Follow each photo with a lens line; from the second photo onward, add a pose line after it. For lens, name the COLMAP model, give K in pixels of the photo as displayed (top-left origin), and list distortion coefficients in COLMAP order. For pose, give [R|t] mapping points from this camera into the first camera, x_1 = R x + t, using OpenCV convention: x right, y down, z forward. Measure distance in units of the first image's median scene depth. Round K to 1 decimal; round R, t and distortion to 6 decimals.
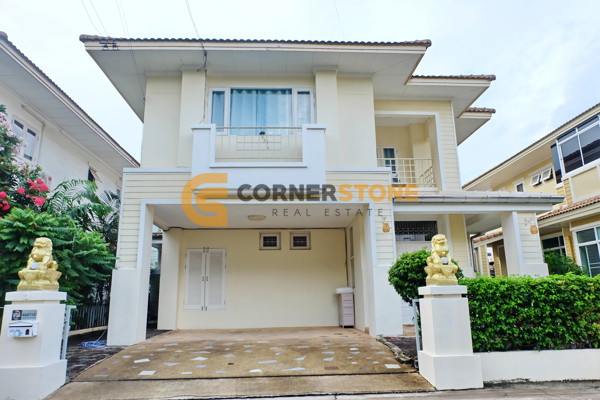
lens RADIAL K [[420.8, 0, 295.5], [0, 420.8, 199.2], [0, 0, 1]] dist [-0.029592, 0.039039]
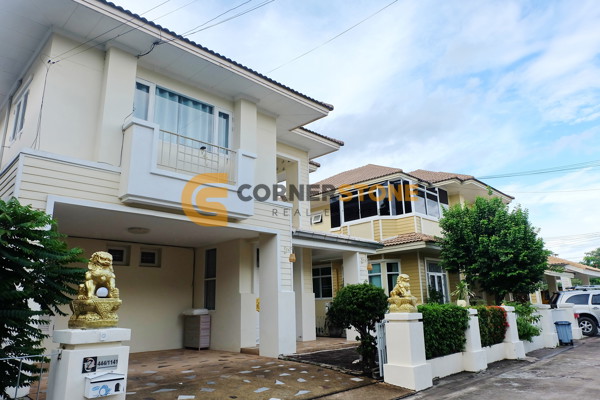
lens RADIAL K [[420.8, 0, 274.4], [0, 420.8, 198.0], [0, 0, 1]] dist [-0.029592, 0.039039]
pose [[0.749058, 0.163483, 0.642017, -0.509408], [-0.143614, 0.986101, -0.083542, 0.009945], [-0.646752, -0.029625, 0.762125, 0.154242]]
